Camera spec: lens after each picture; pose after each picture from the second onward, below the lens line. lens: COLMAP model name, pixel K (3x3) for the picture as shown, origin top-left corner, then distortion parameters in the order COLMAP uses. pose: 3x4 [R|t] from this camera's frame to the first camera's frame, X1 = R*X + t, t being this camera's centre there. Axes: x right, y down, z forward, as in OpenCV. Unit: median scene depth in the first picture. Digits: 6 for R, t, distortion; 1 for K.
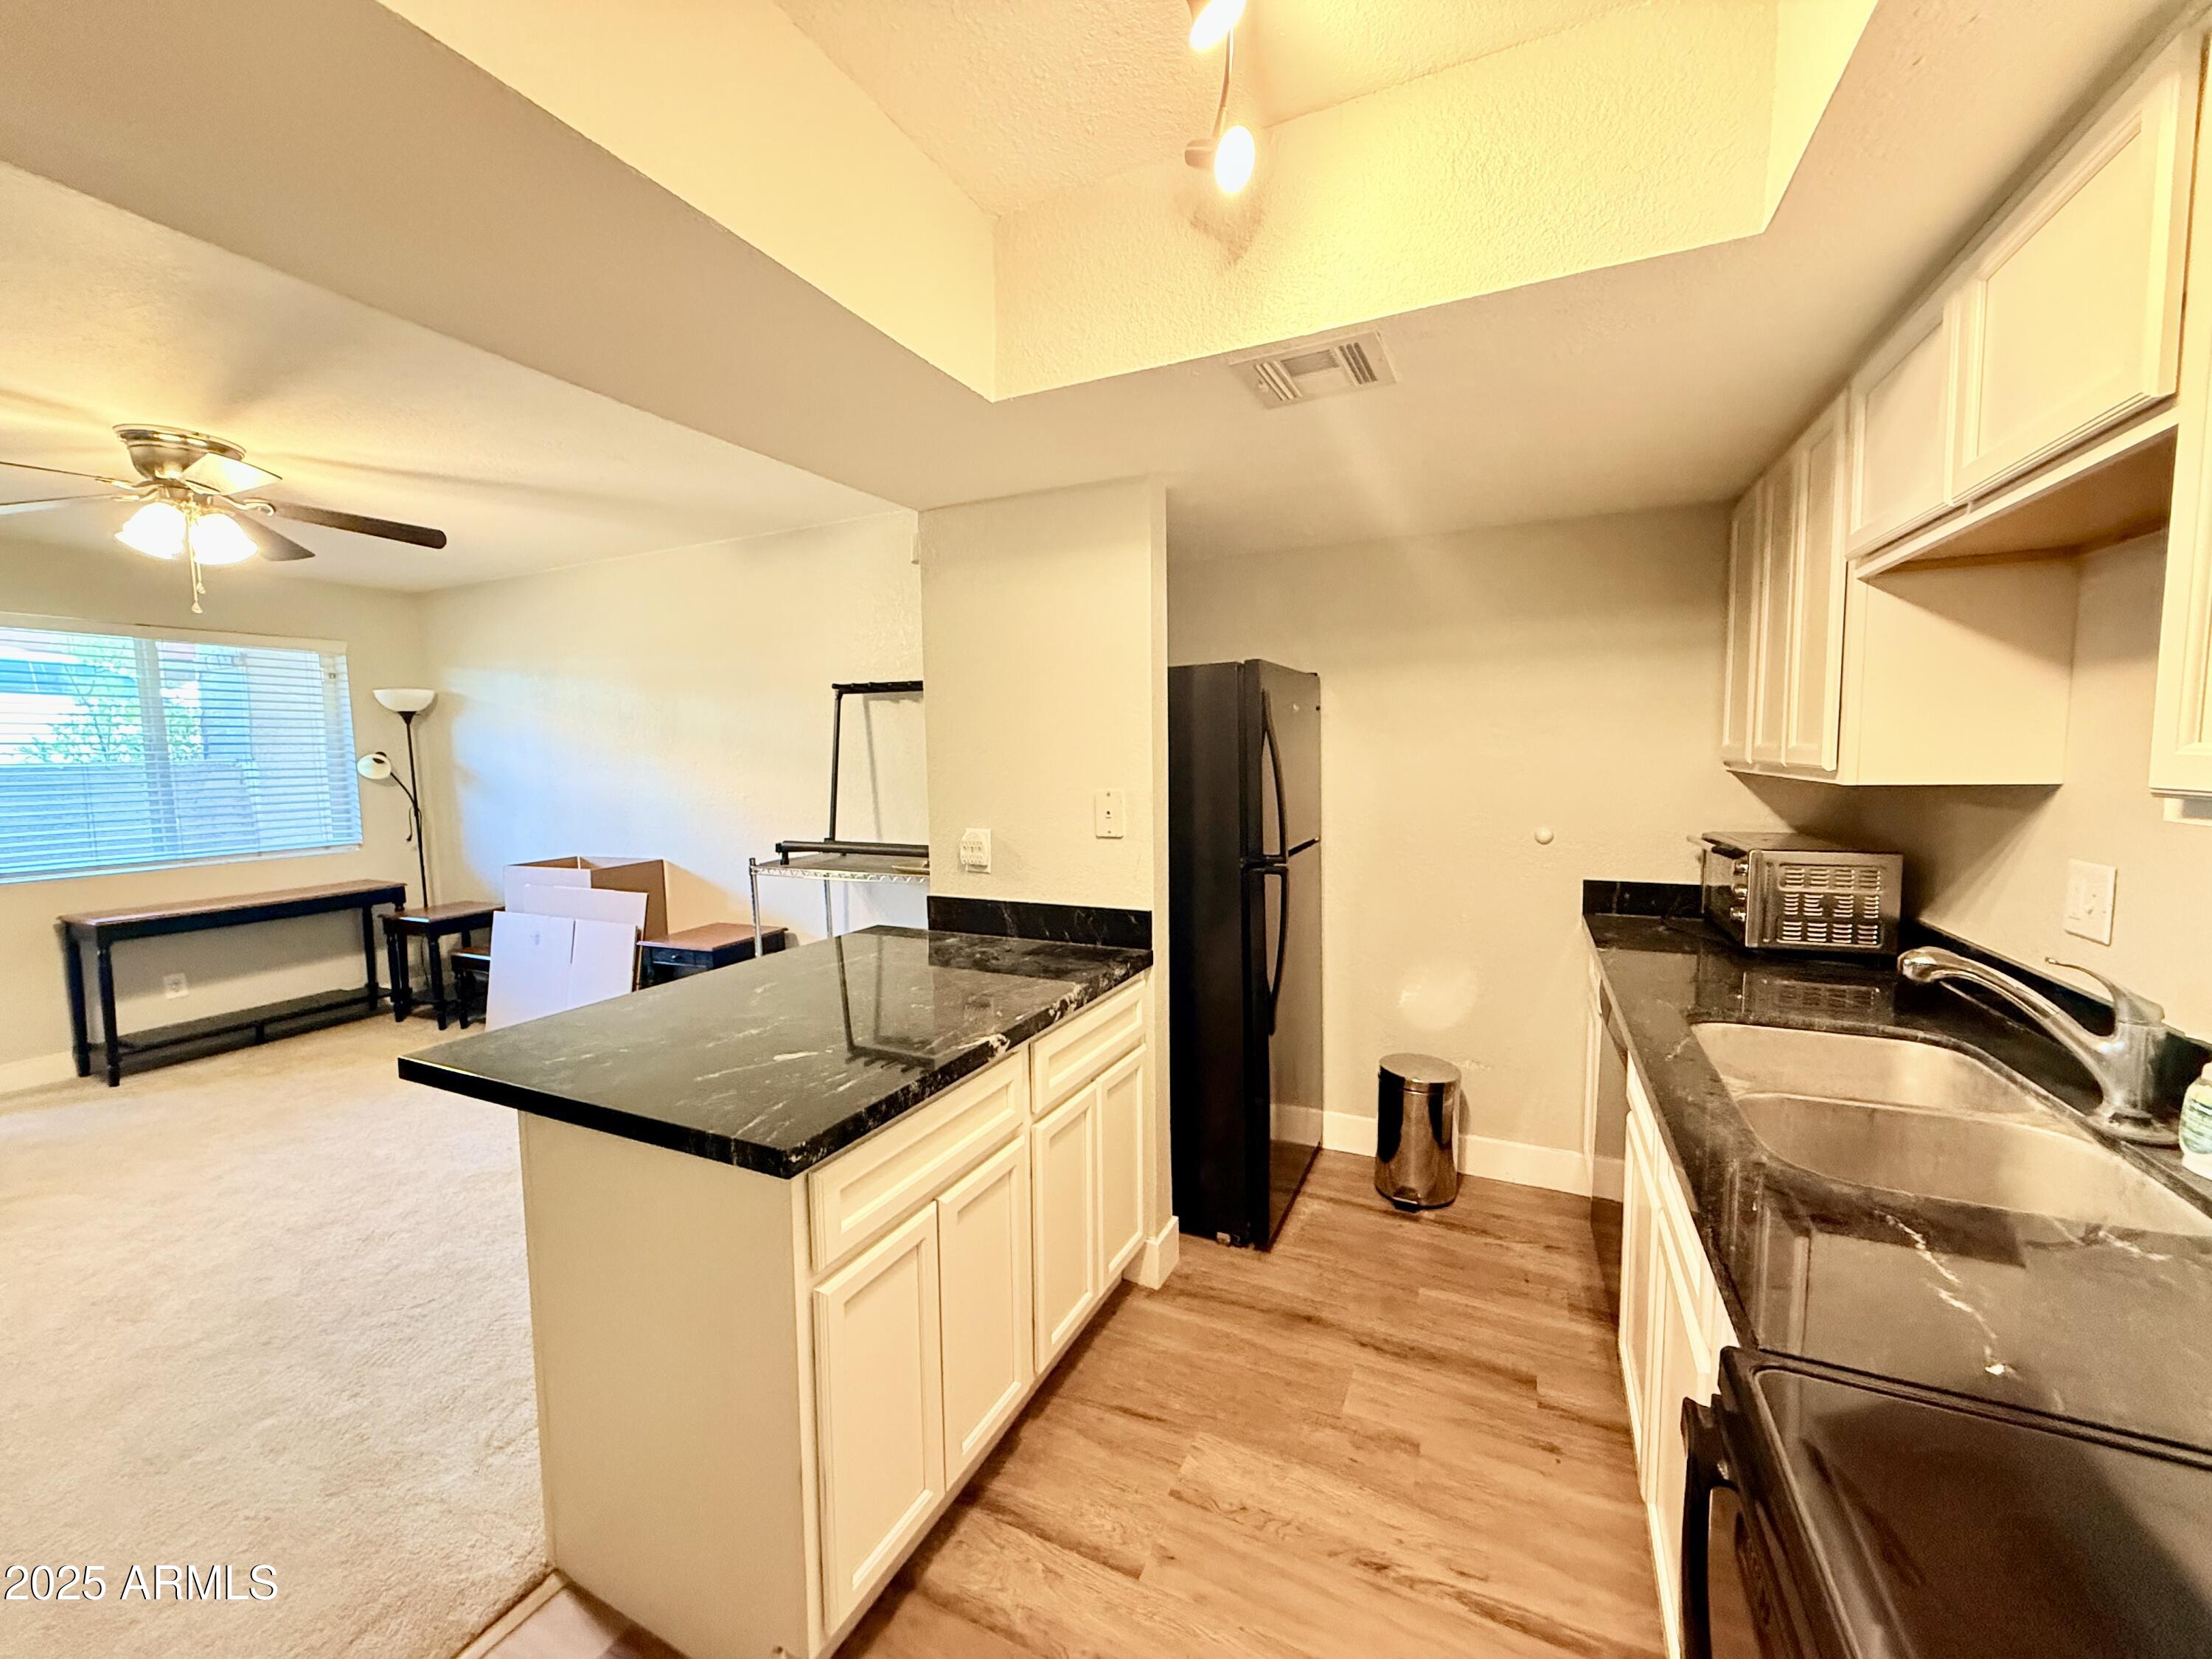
lens RADIAL K [[882.4, 0, 1097.9], [0, 882.4, 826.9], [0, 0, 1]] dist [0.000002, 0.000294]
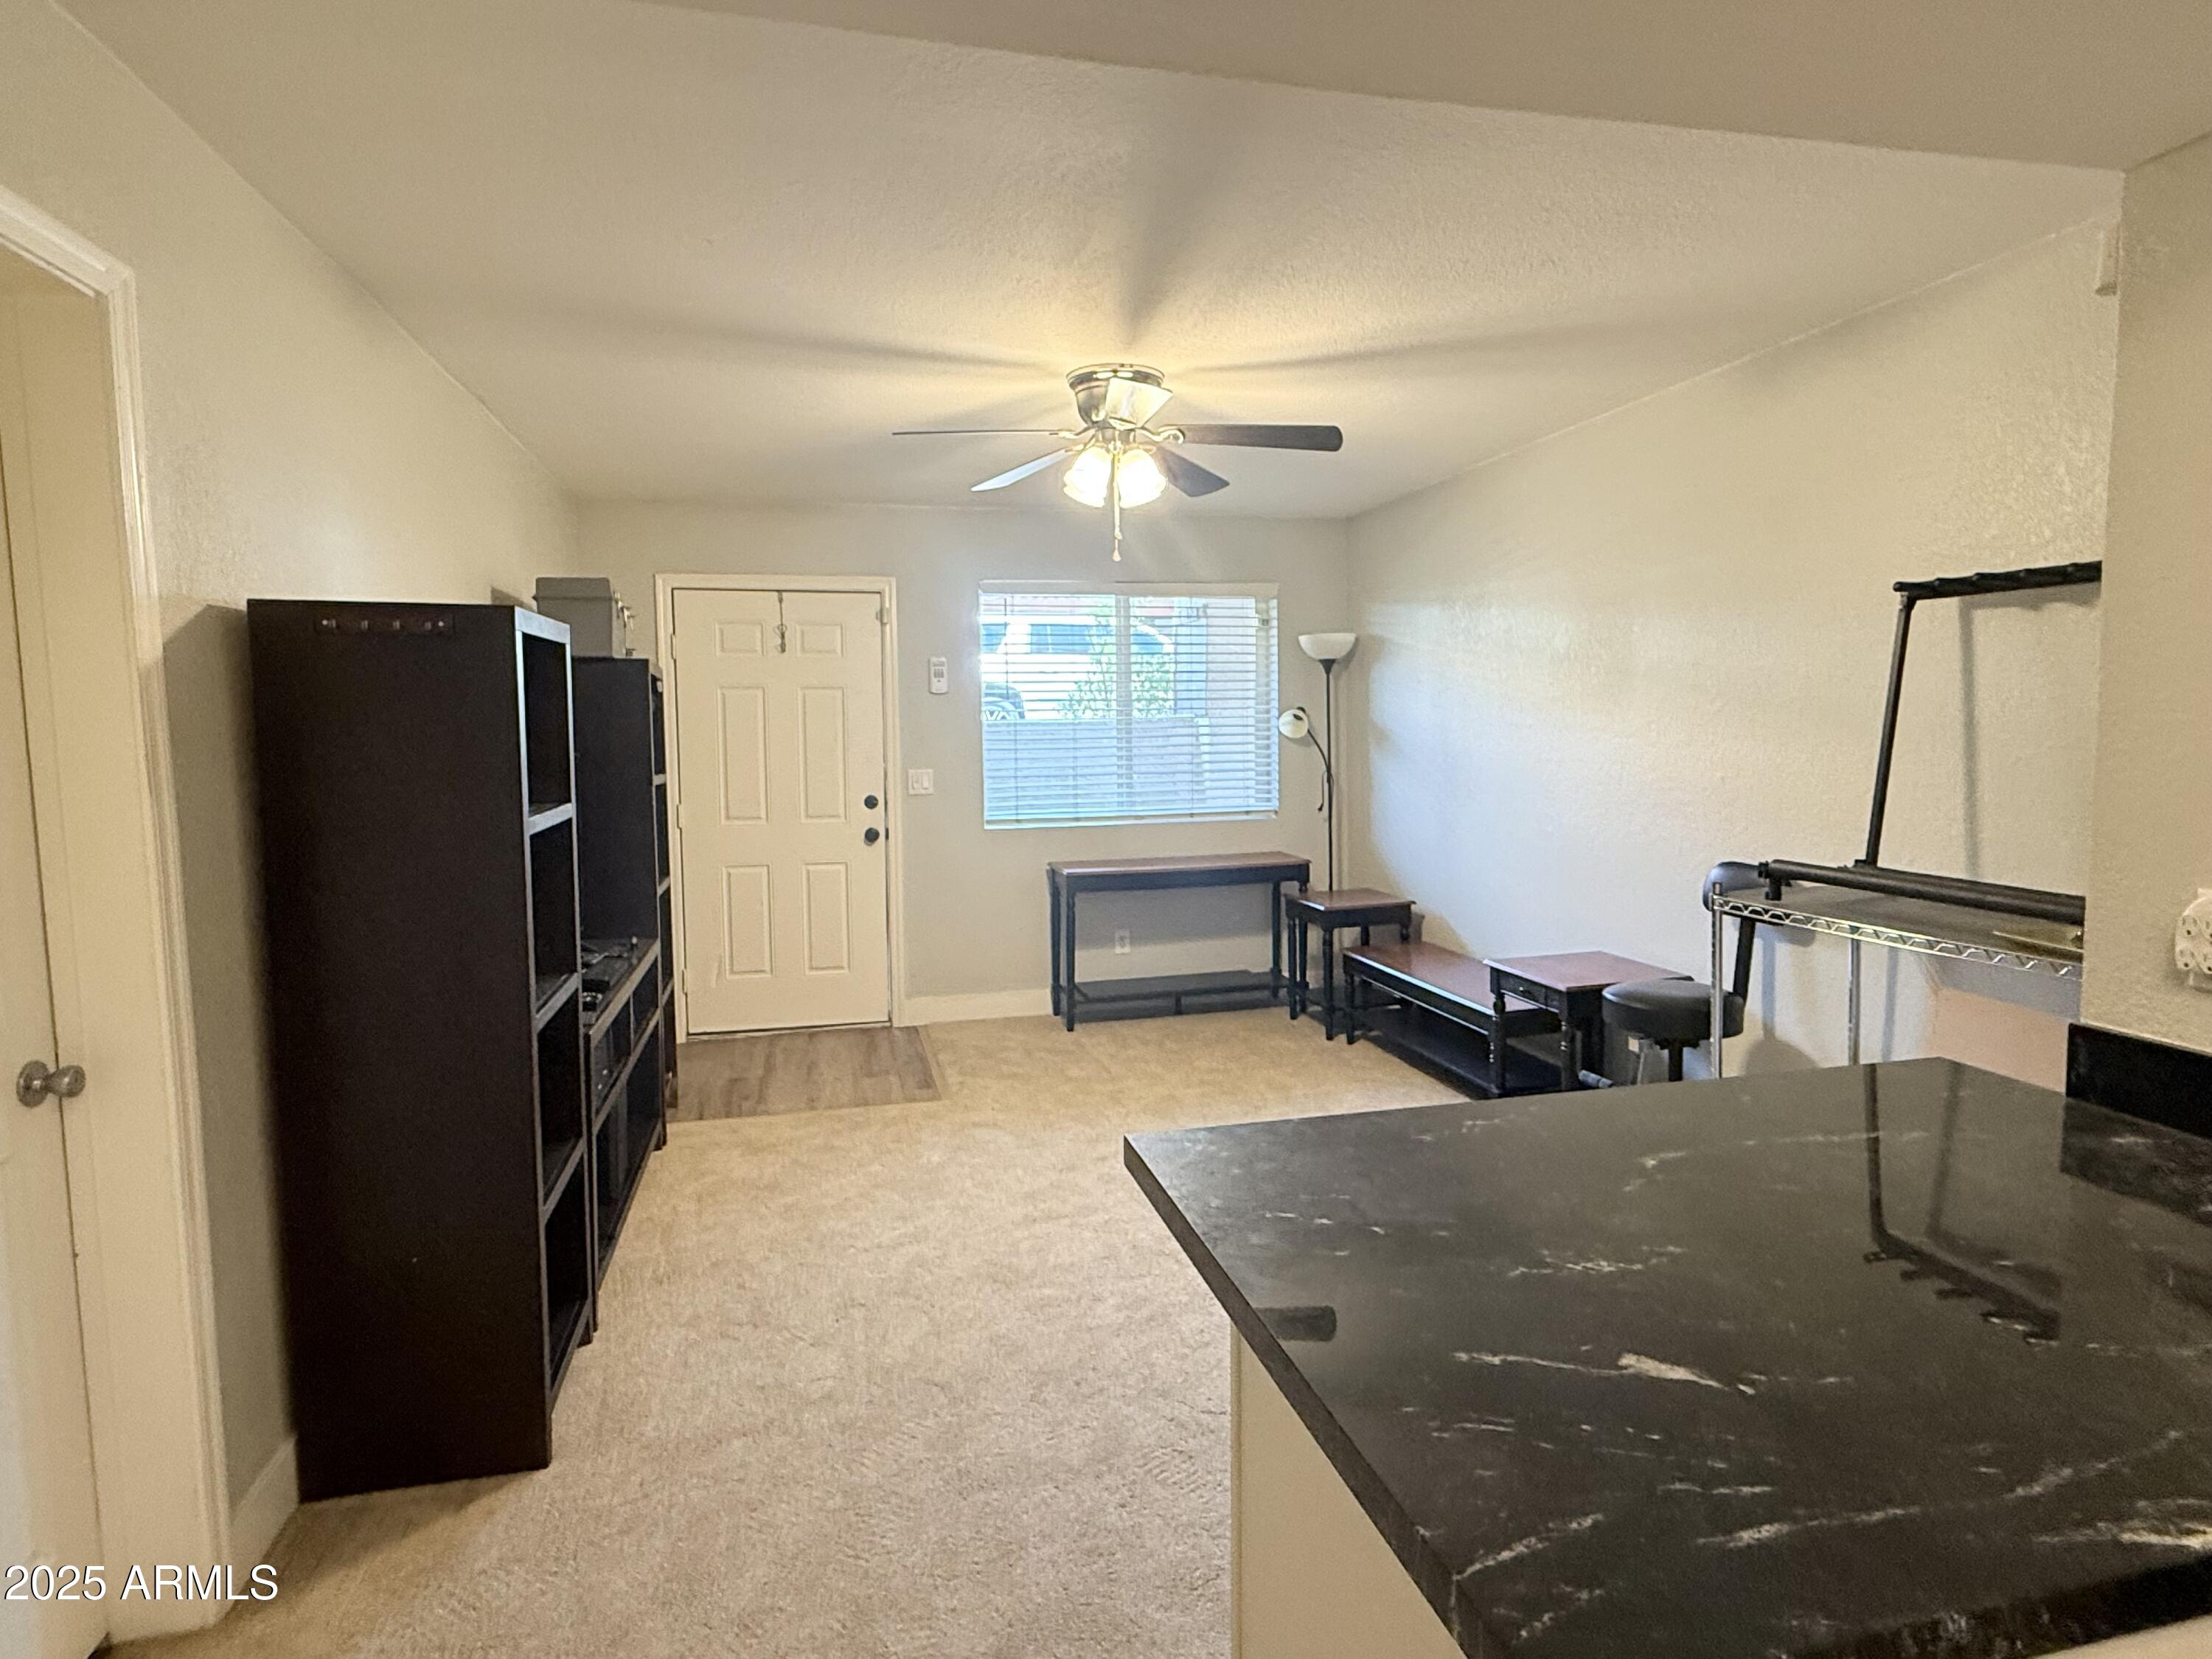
lens RADIAL K [[1190.3, 0, 1104.4], [0, 1190.3, 819.4], [0, 0, 1]] dist [0.000638, -0.000116]
pose [[0.630250, 0.070398, -0.773194, -0.040165], [-0.060098, 0.997316, 0.041817, -0.024523], [0.774063, 0.020112, 0.632789, 0.226667]]
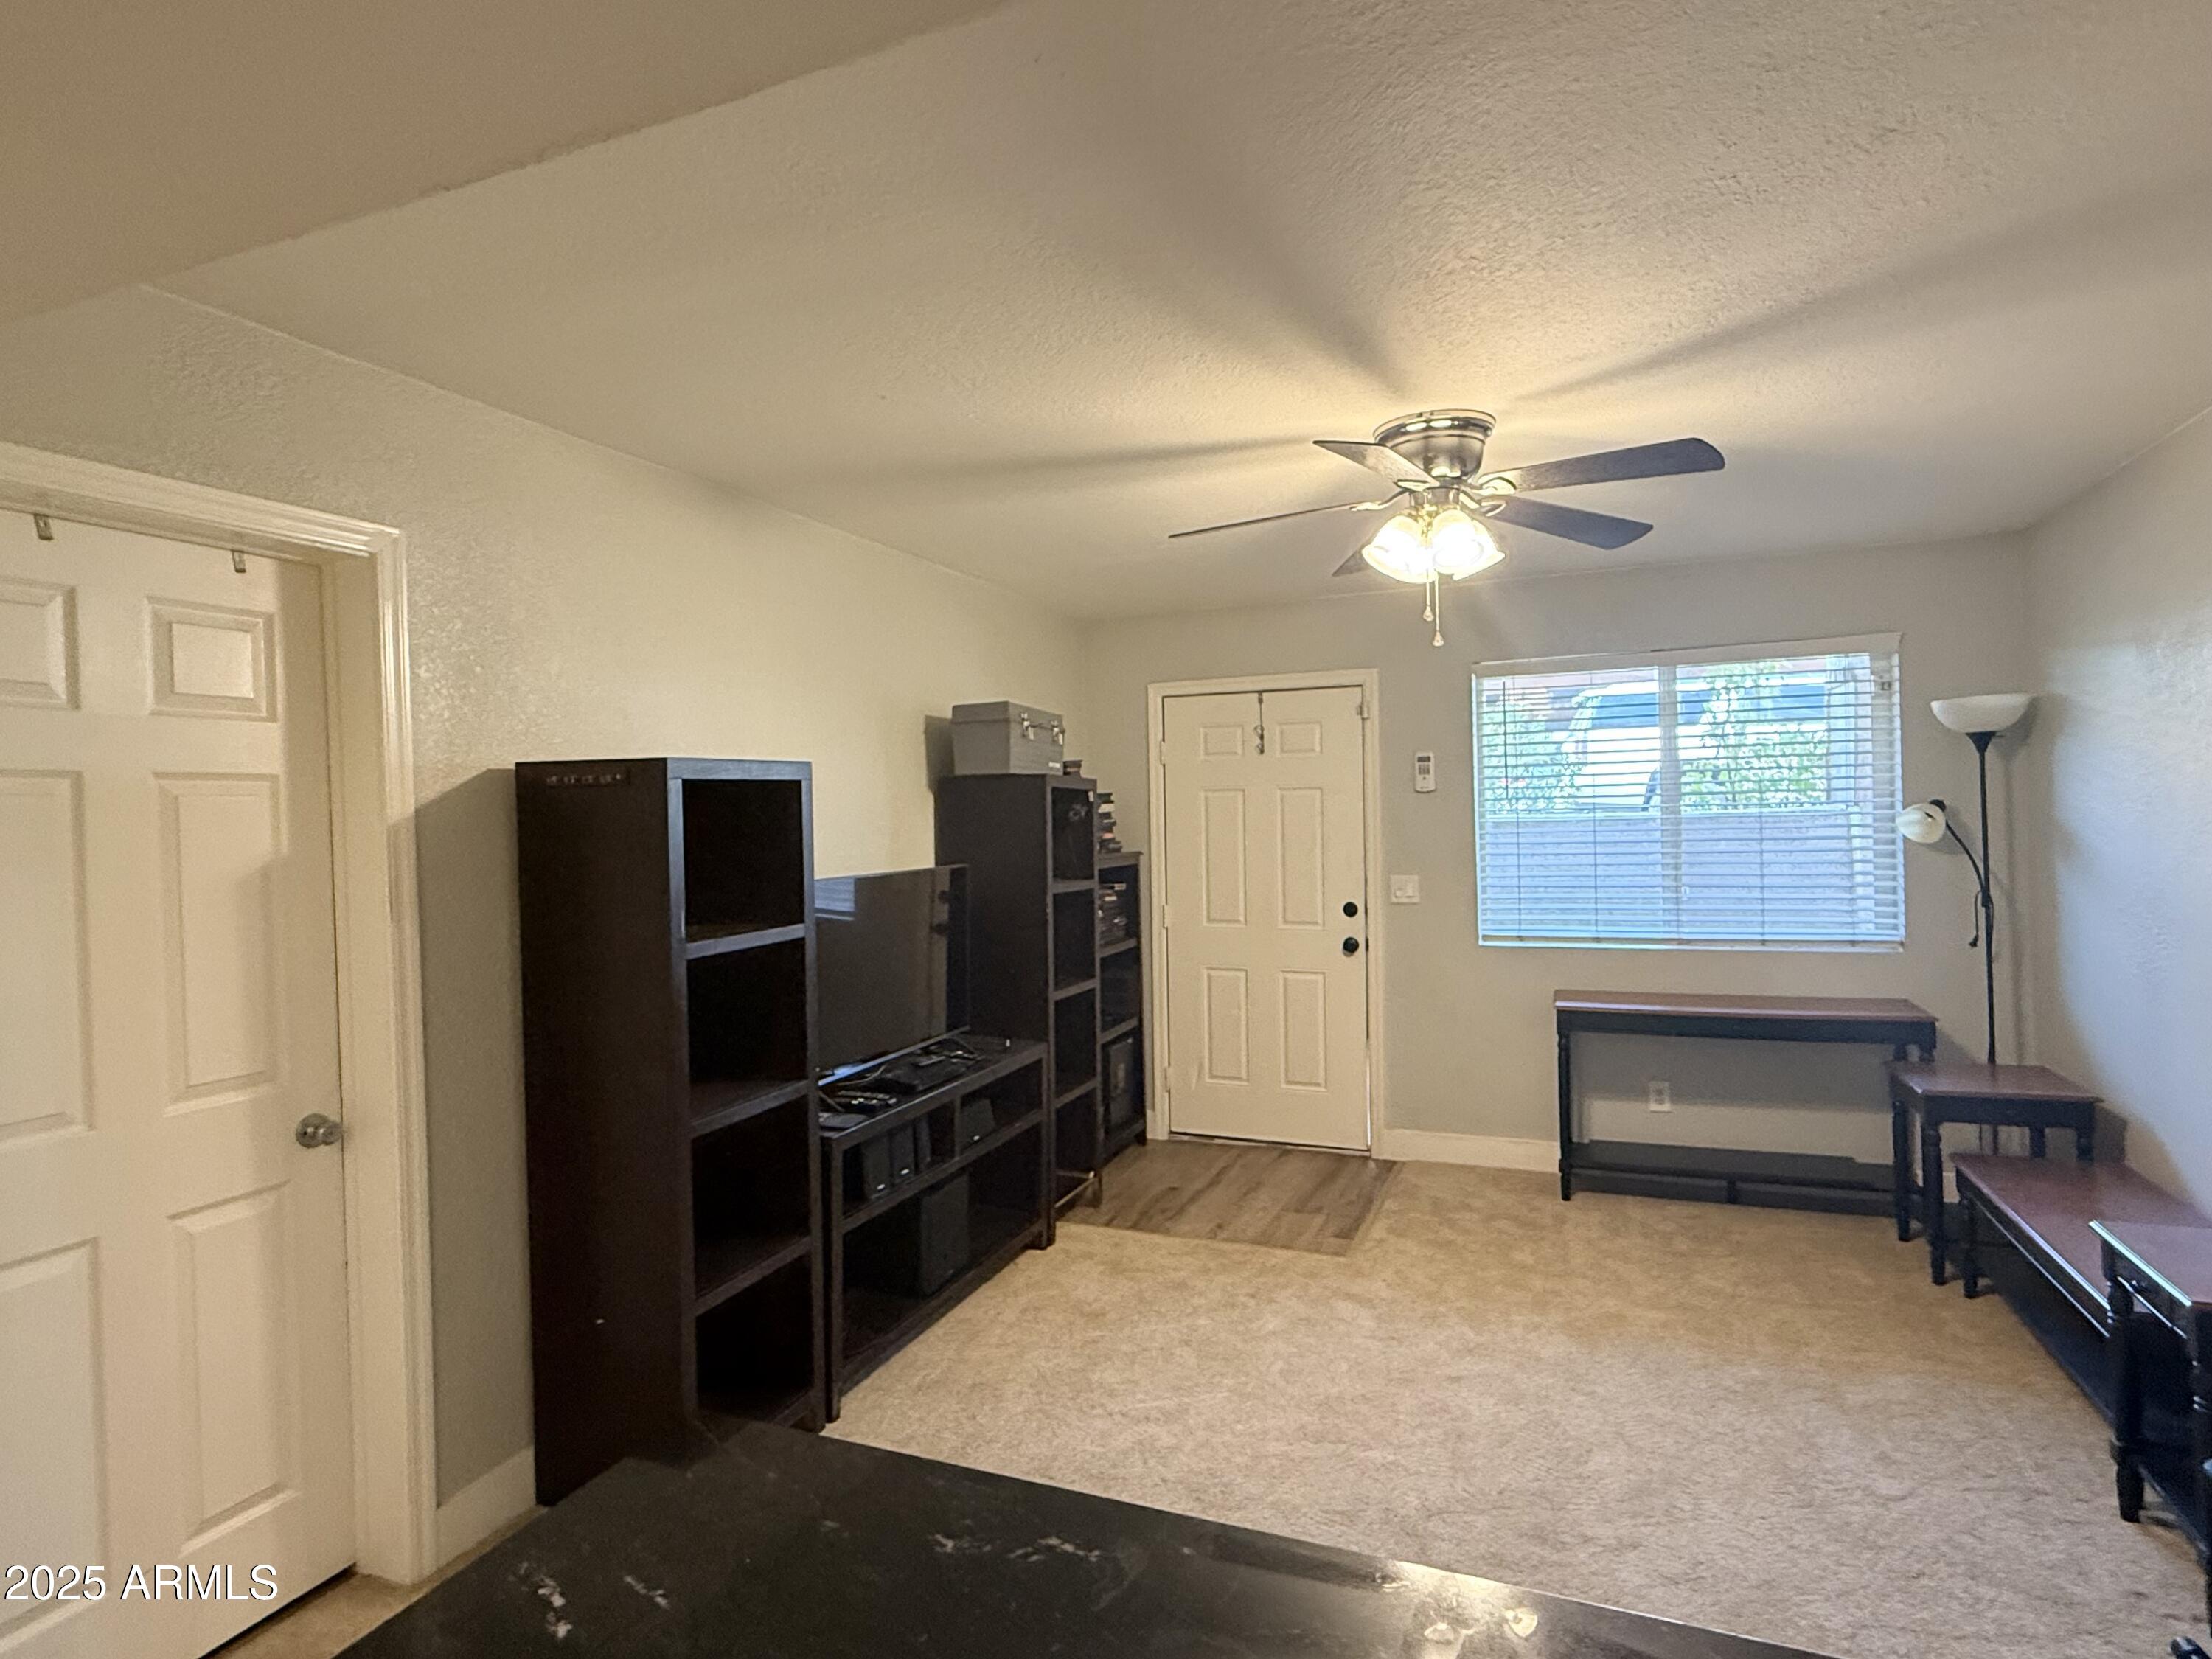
lens RADIAL K [[1190.3, 0, 1090.3], [0, 1190.3, 823.4], [0, 0, 1]] dist [0.000638, -0.000116]
pose [[0.042318, 0.022903, -0.998842, 0.008996], [-0.058309, 0.998090, 0.020415, -0.104821], [0.997401, 0.057378, 0.043573, 0.756261]]
